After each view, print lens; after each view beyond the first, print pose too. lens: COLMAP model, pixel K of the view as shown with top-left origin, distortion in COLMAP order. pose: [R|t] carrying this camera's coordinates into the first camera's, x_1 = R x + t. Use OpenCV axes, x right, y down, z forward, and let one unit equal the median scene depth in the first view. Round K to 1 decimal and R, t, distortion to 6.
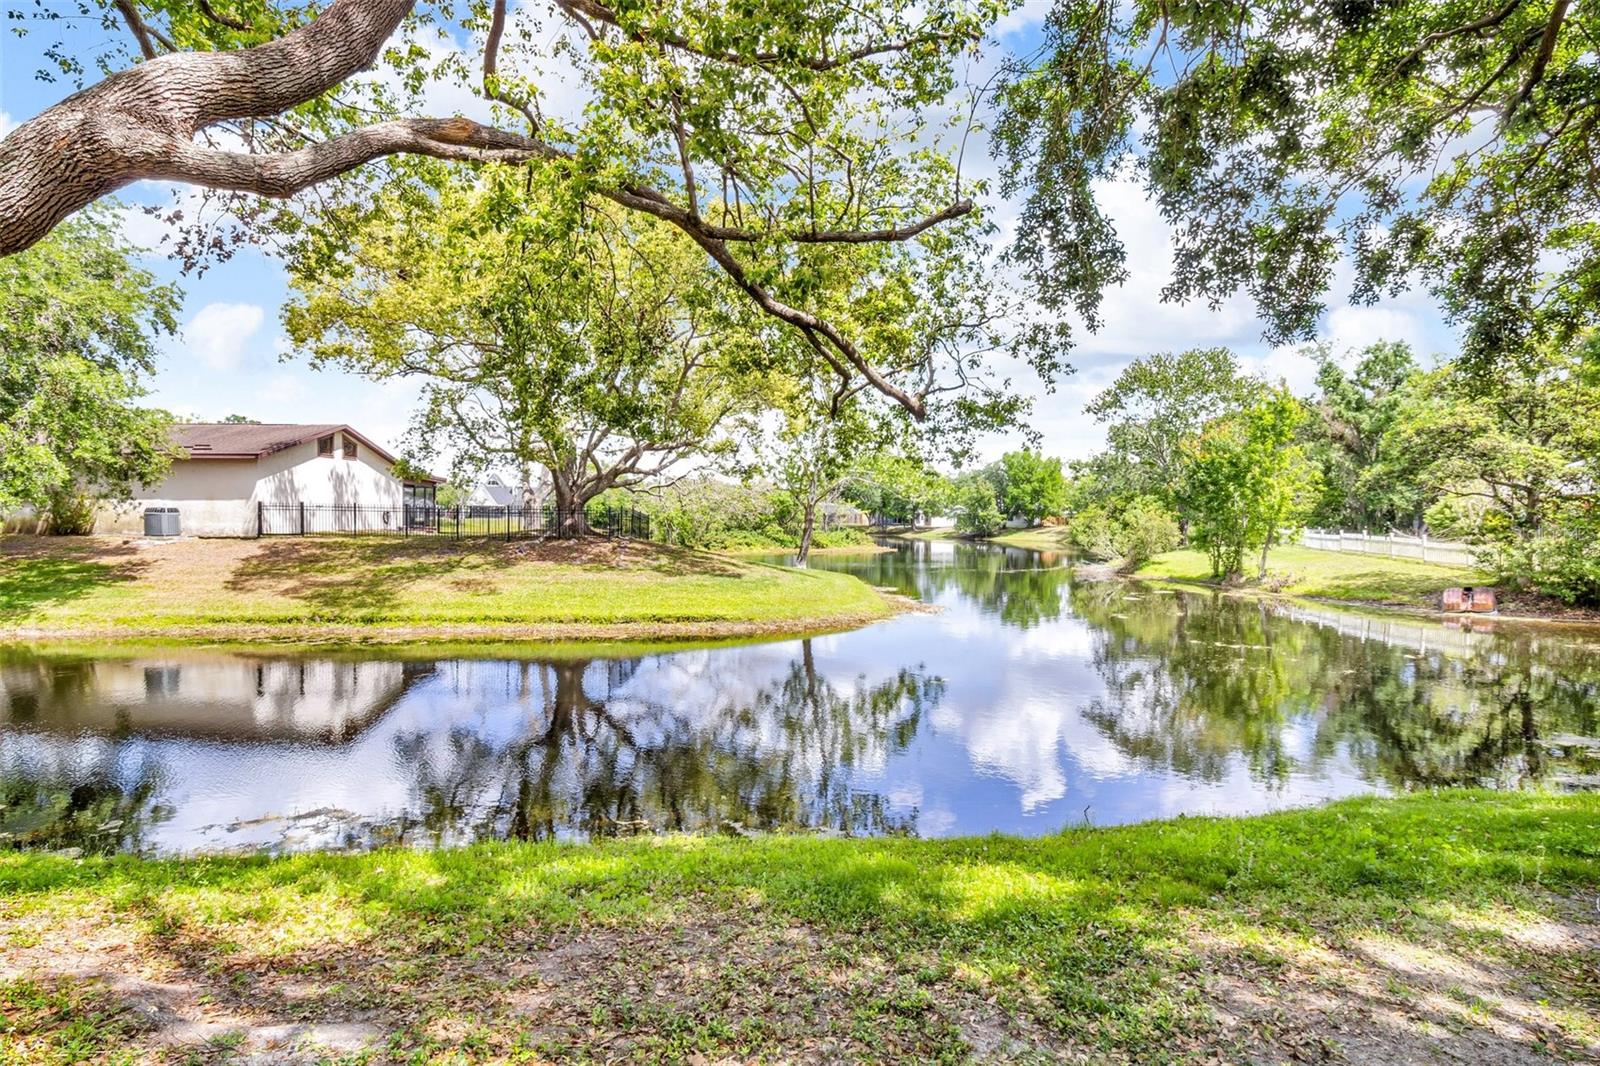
lens RADIAL K [[874.7, 0, 807.8], [0, 874.7, 527.3], [0, 0, 1]] dist [-0.000059, 0.000214]
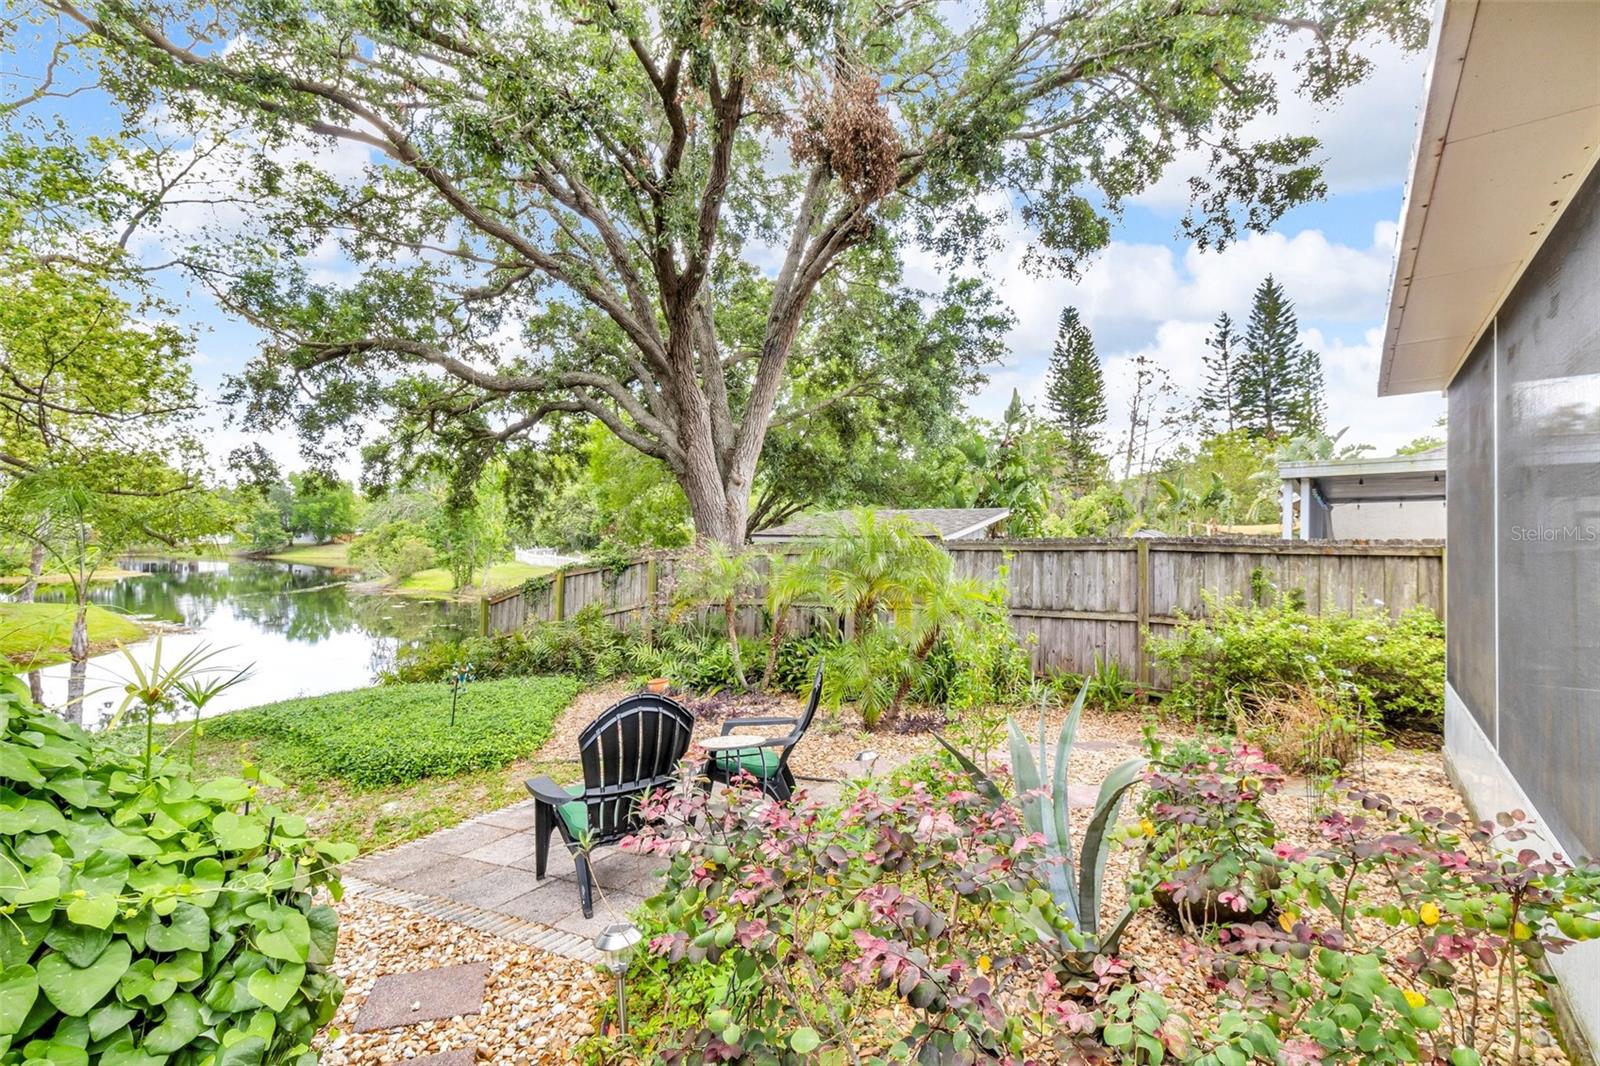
lens RADIAL K [[759.6, 0, 779.8], [0, 759.6, 532.9], [0, 0, 1]] dist [0.003121, 0.002106]
pose [[0.703546, -0.000398, 0.710650, -0.026708], [0.008923, 0.999926, -0.008274, -0.019321], [-0.710594, 0.012162, 0.703497, -0.237127]]
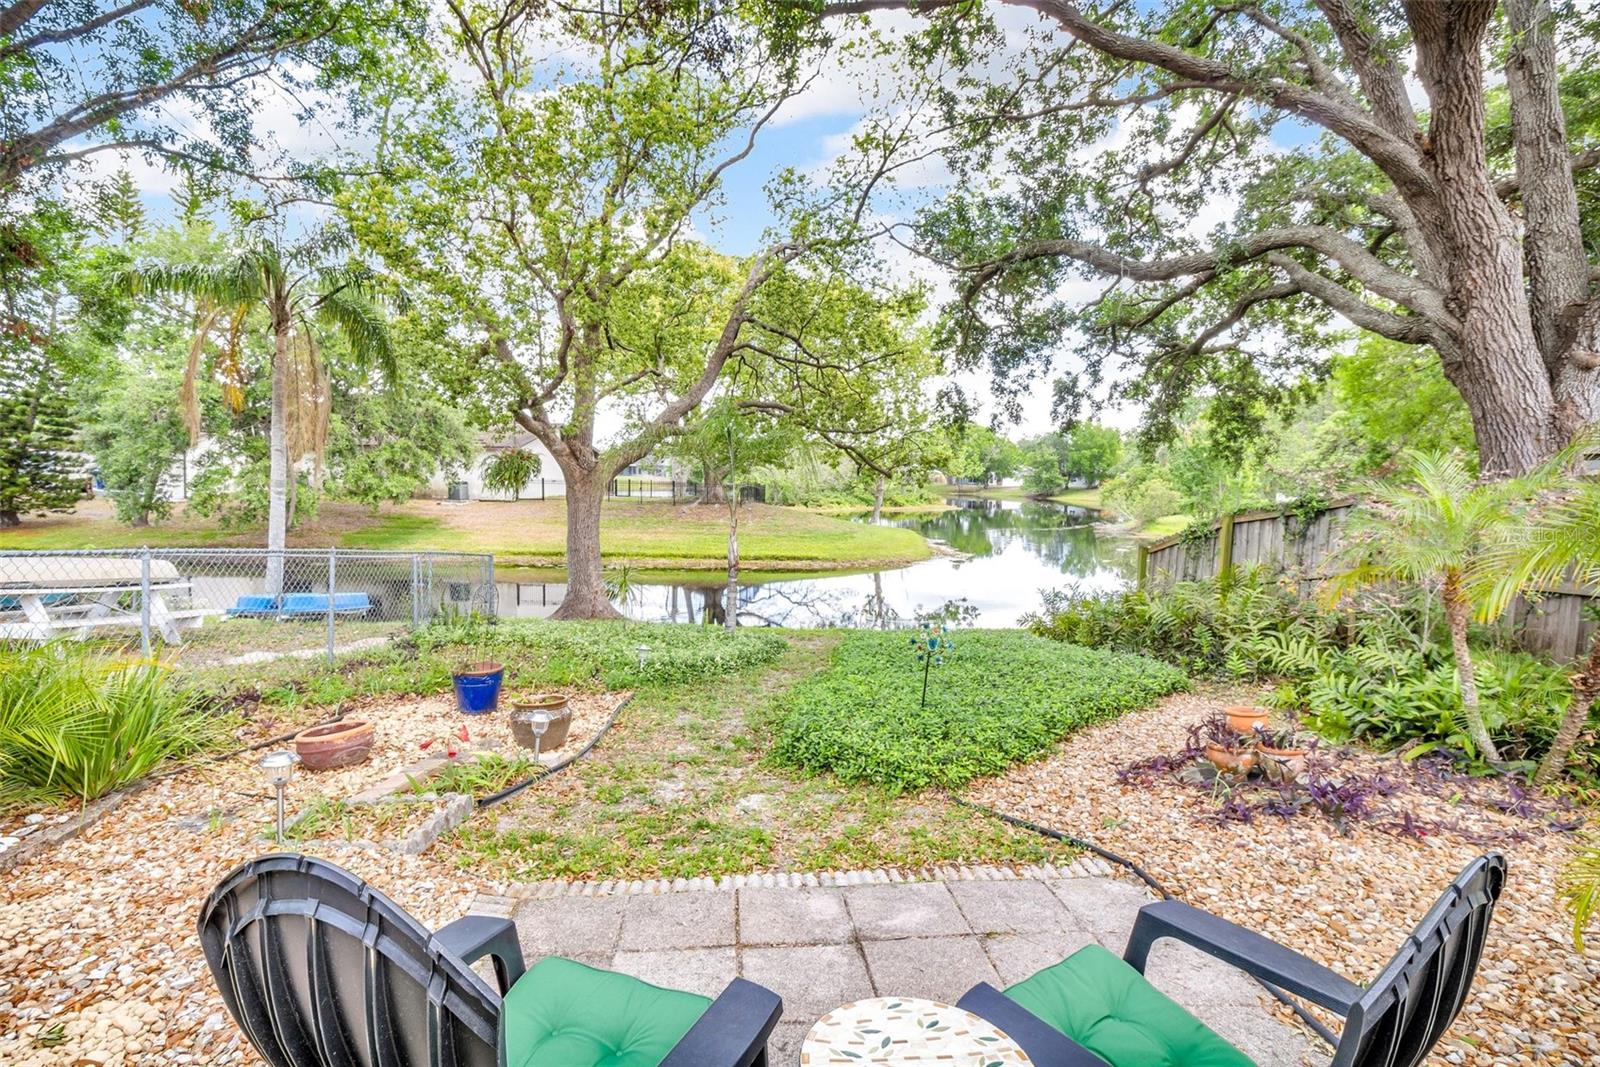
lens RADIAL K [[759.6, 0, 808.8], [0, 759.6, 531.5], [0, 0, 1]] dist [0.003121, 0.002106]
pose [[0.993892, 0.015718, -0.109236, 0.021323], [-0.009062, 0.998087, 0.061164, -0.015657], [0.109988, -0.059800, 0.992132, -0.201651]]
